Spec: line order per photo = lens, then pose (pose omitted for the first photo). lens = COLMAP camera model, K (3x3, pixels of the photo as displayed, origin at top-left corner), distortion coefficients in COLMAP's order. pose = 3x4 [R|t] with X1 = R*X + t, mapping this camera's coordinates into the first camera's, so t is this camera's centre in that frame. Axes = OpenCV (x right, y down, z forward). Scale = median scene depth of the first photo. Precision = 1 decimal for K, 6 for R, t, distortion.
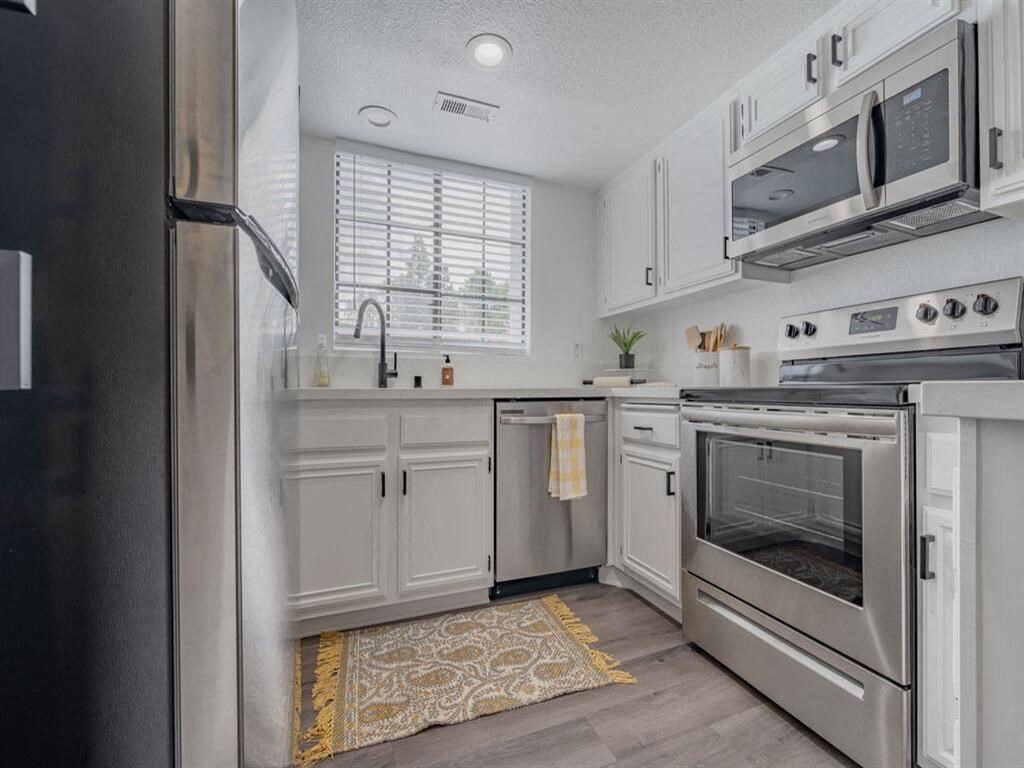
lens RADIAL K [[420.0, 0, 507.6], [0, 420.0, 382.1], [0, 0, 1]] dist [-0.003829, 0.000229]
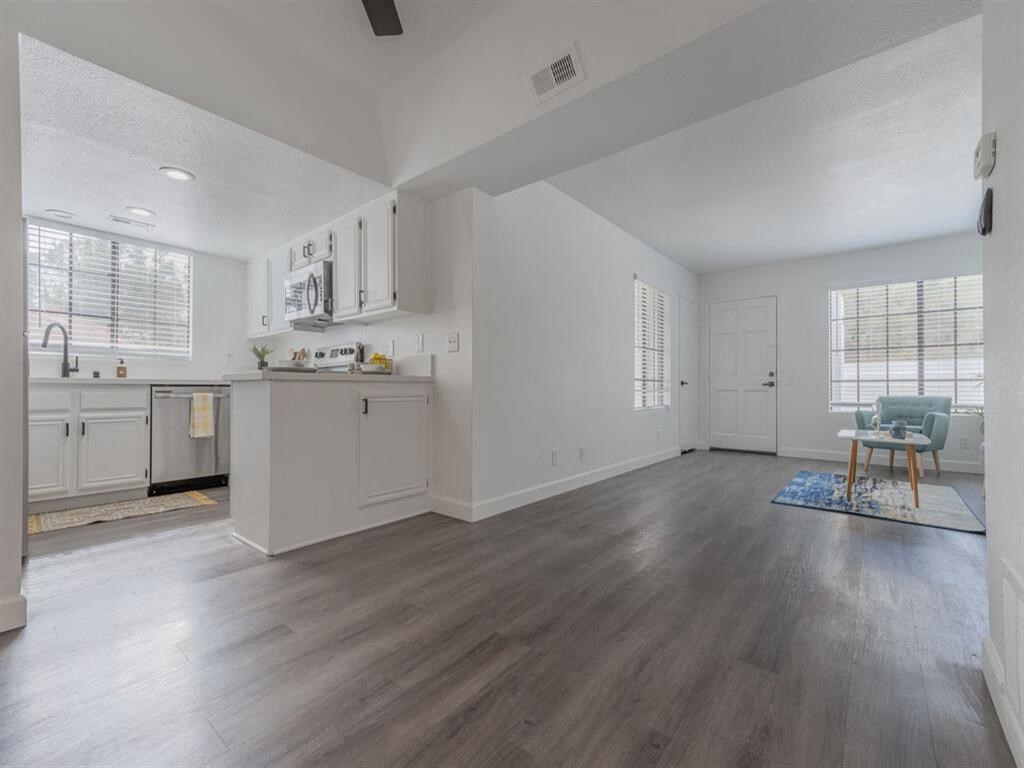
lens RADIAL K [[448.6, 0, 513.5], [0, 448.6, 384.7], [0, 0, 1]] dist [0.021584, 0.000584]
pose [[0.876314, 0.007326, 0.481686, 0.351822], [-0.009987, 0.999946, 0.002960, 0.015570], [-0.481638, -0.007404, 0.876339, -1.332855]]
